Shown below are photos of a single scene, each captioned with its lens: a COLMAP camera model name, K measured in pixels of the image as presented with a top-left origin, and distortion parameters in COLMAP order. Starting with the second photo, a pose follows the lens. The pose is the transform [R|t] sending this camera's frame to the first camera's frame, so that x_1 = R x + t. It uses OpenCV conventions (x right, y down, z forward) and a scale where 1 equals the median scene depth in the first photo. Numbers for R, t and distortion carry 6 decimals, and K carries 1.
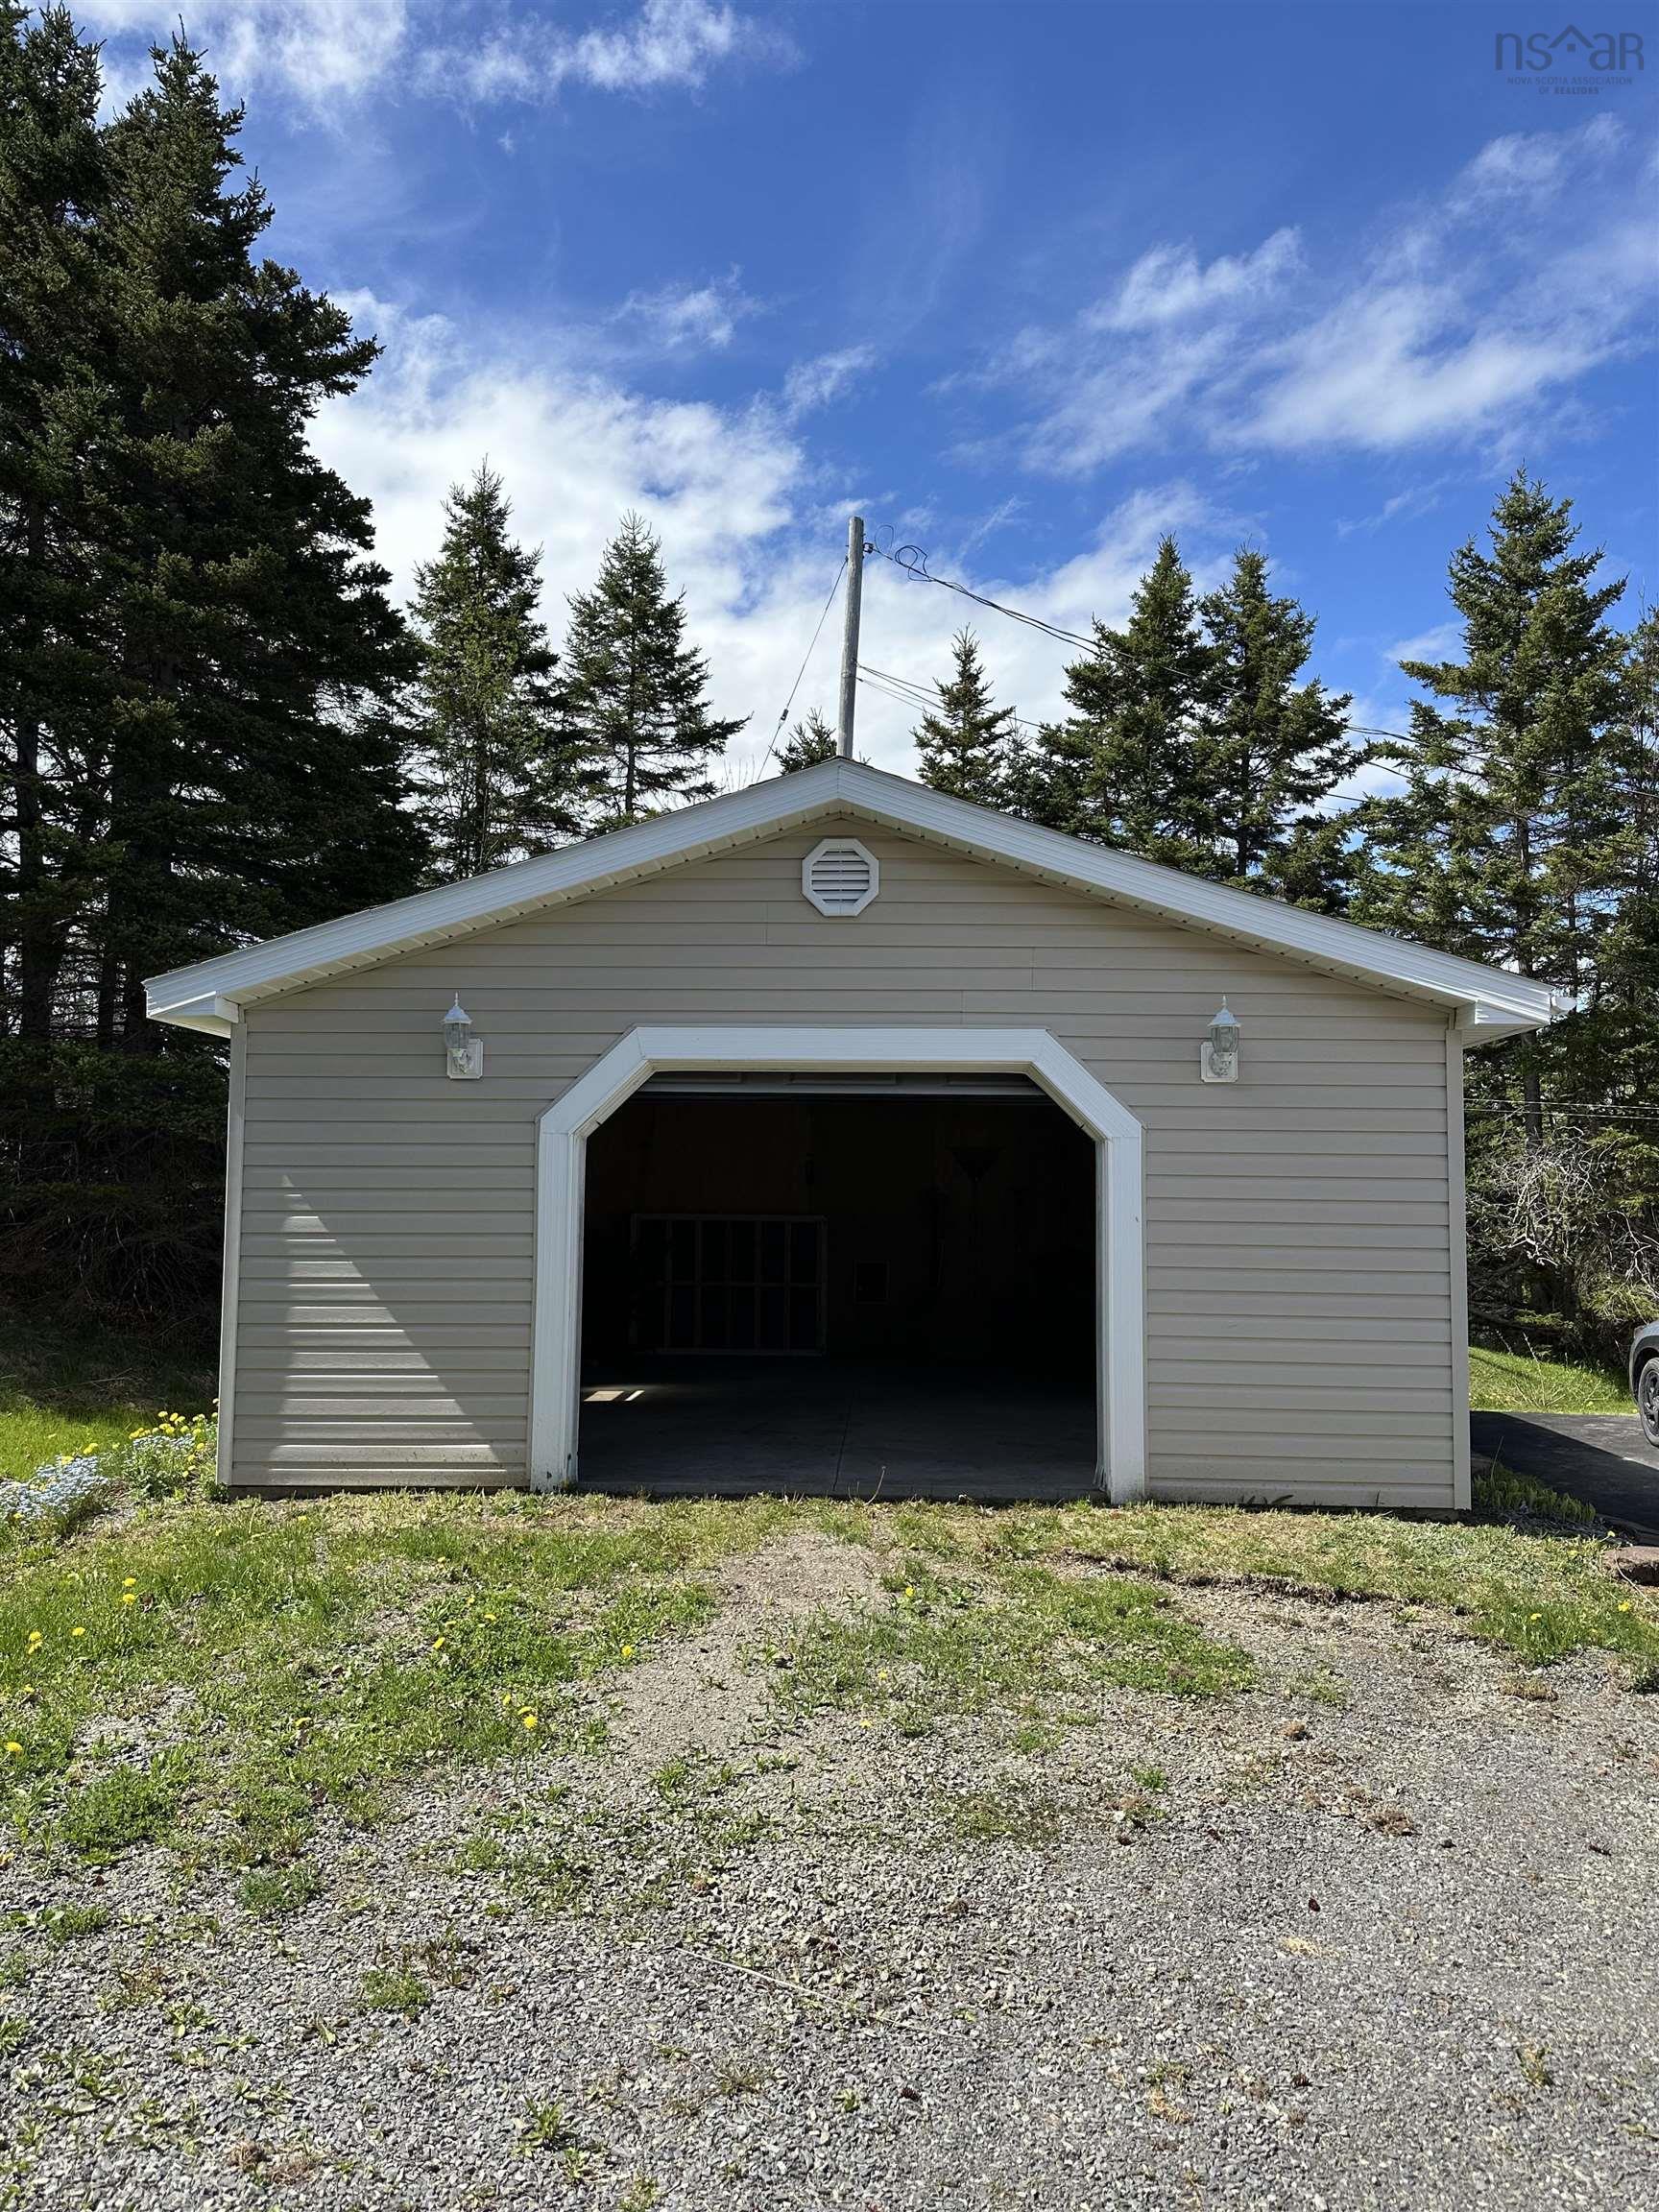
lens RADIAL K [[1547.9, 0, 797.3], [0, 1547.9, 1118.4], [0, 0, 1]] dist [0.091239, -0.115548]
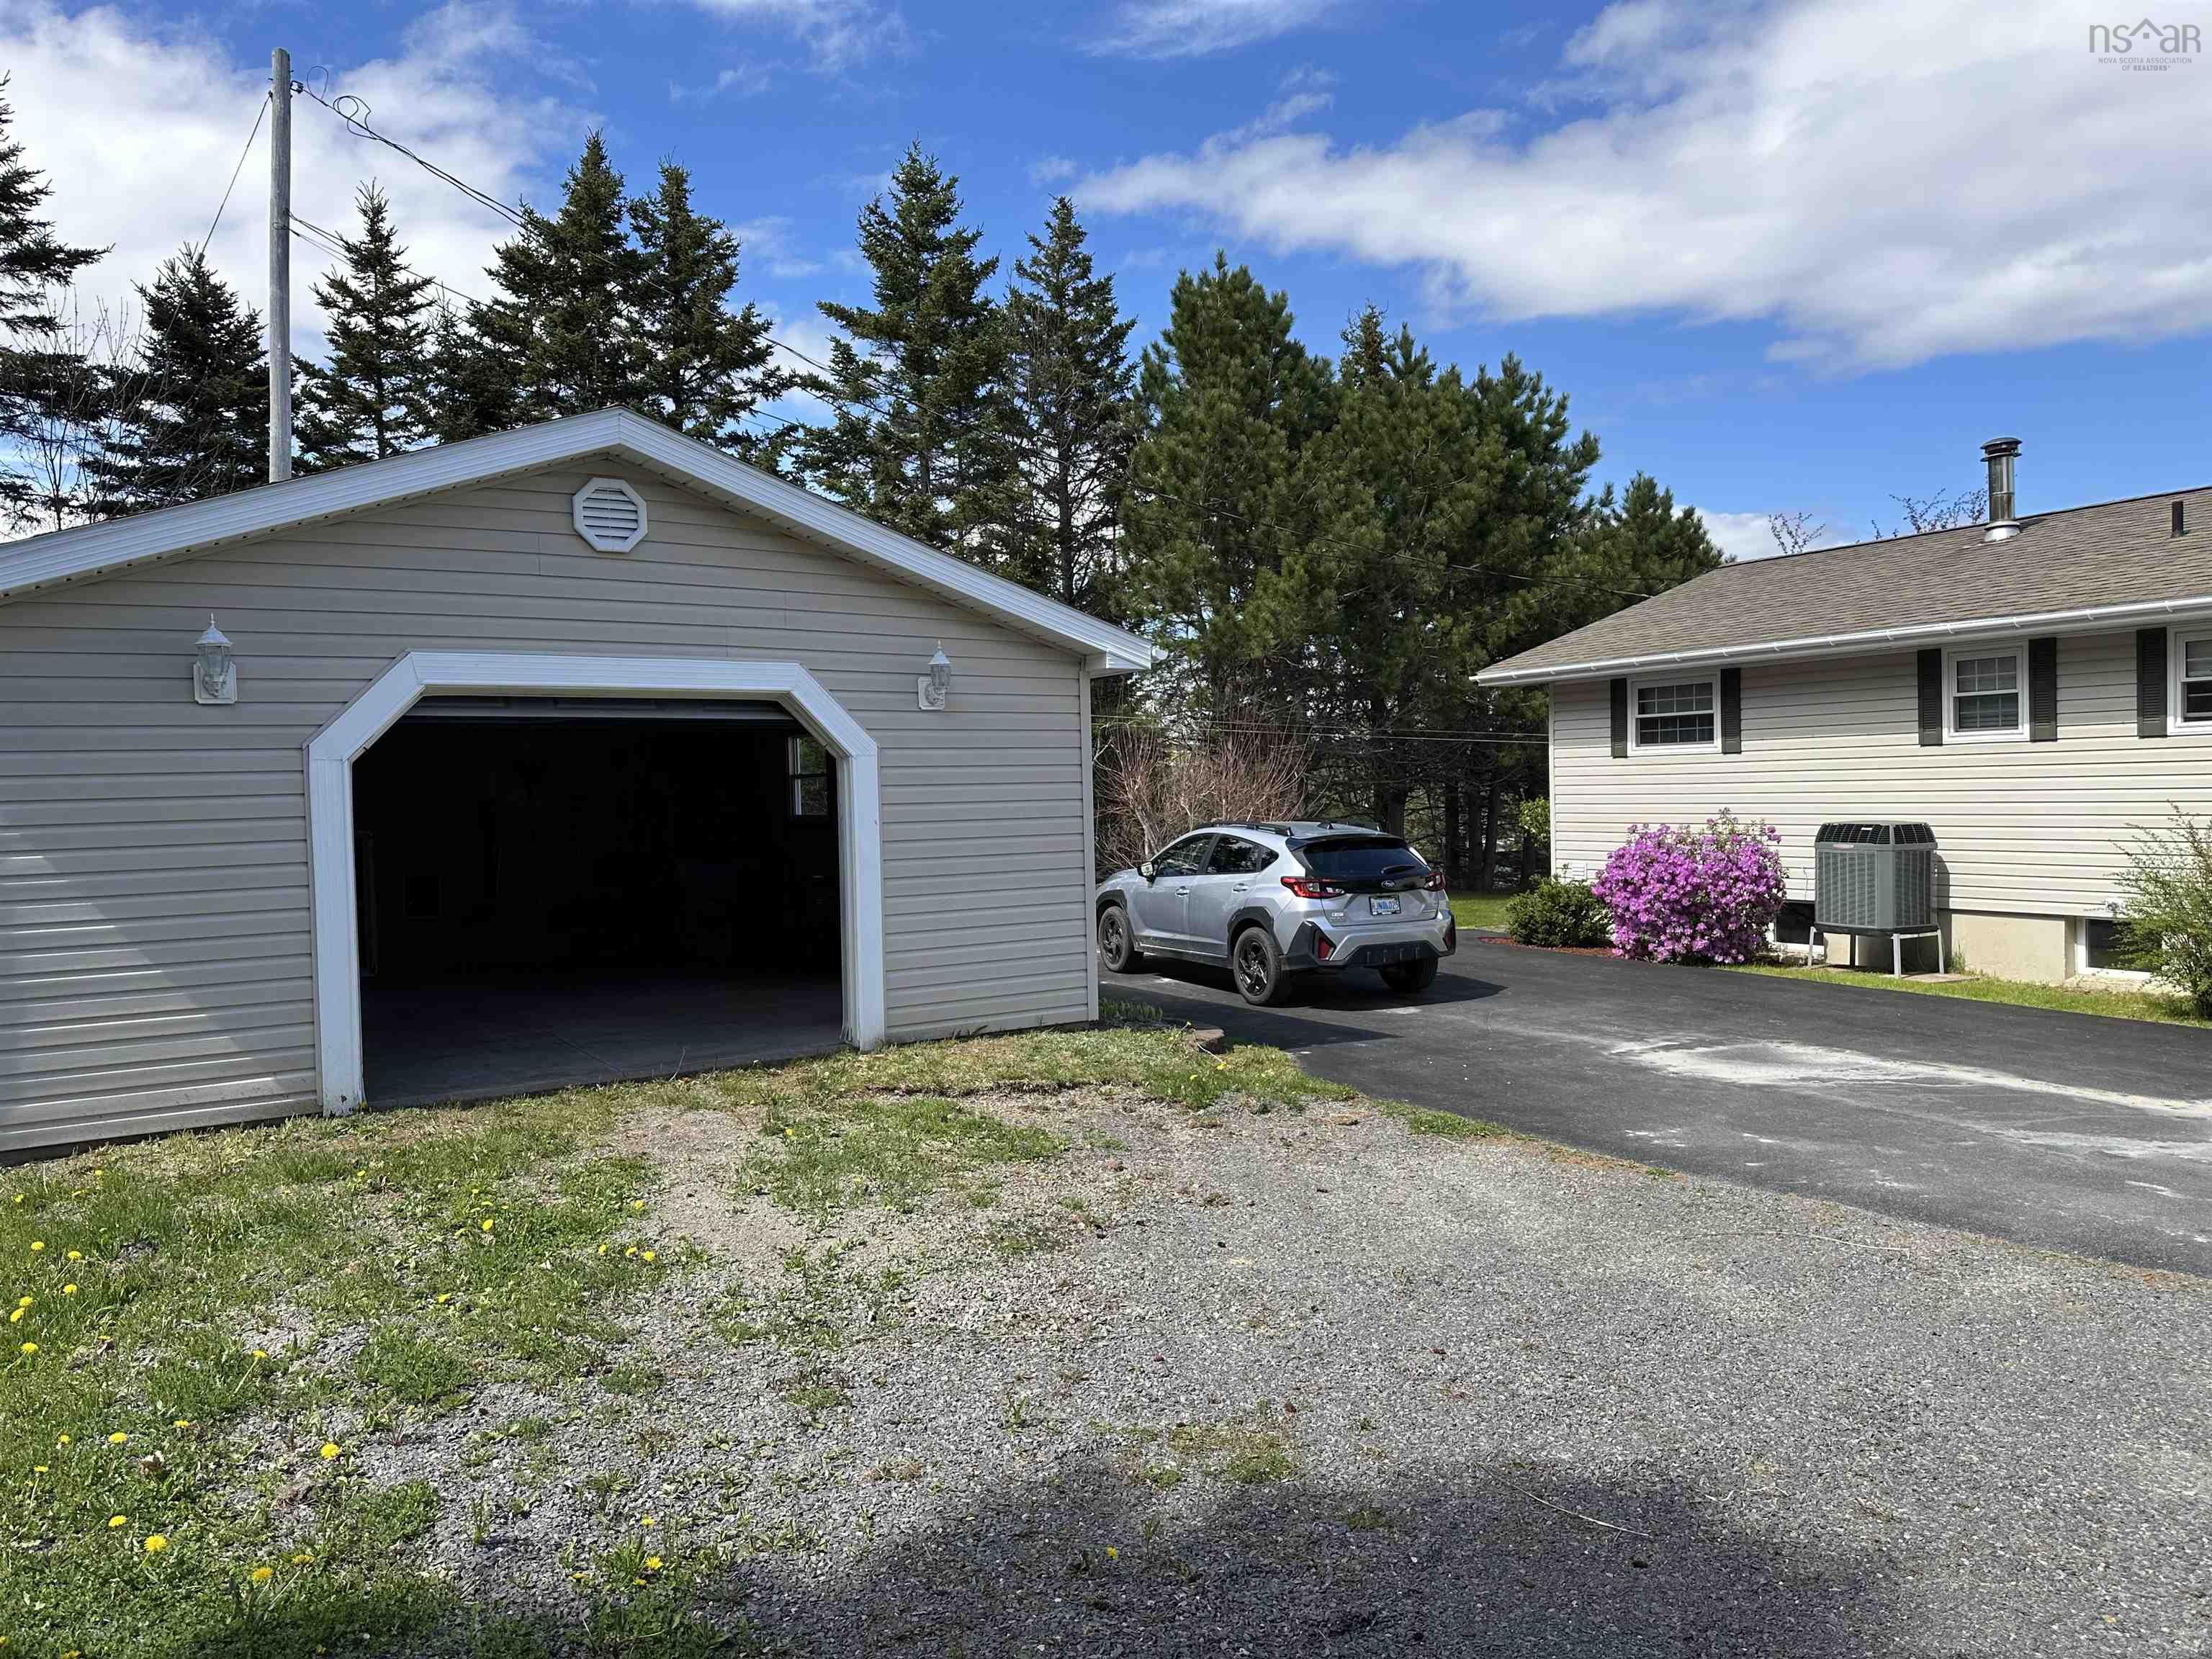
lens RADIAL K [[1547.9, 0, 1088.3], [0, 1547.9, 851.3], [0, 0, 1]] dist [0.091239, -0.115548]
pose [[0.823401, -0.053987, 0.564886, -0.324254], [0.002383, 0.995784, 0.091696, -0.022054], [-0.567455, -0.074156, 0.820058, -0.095557]]
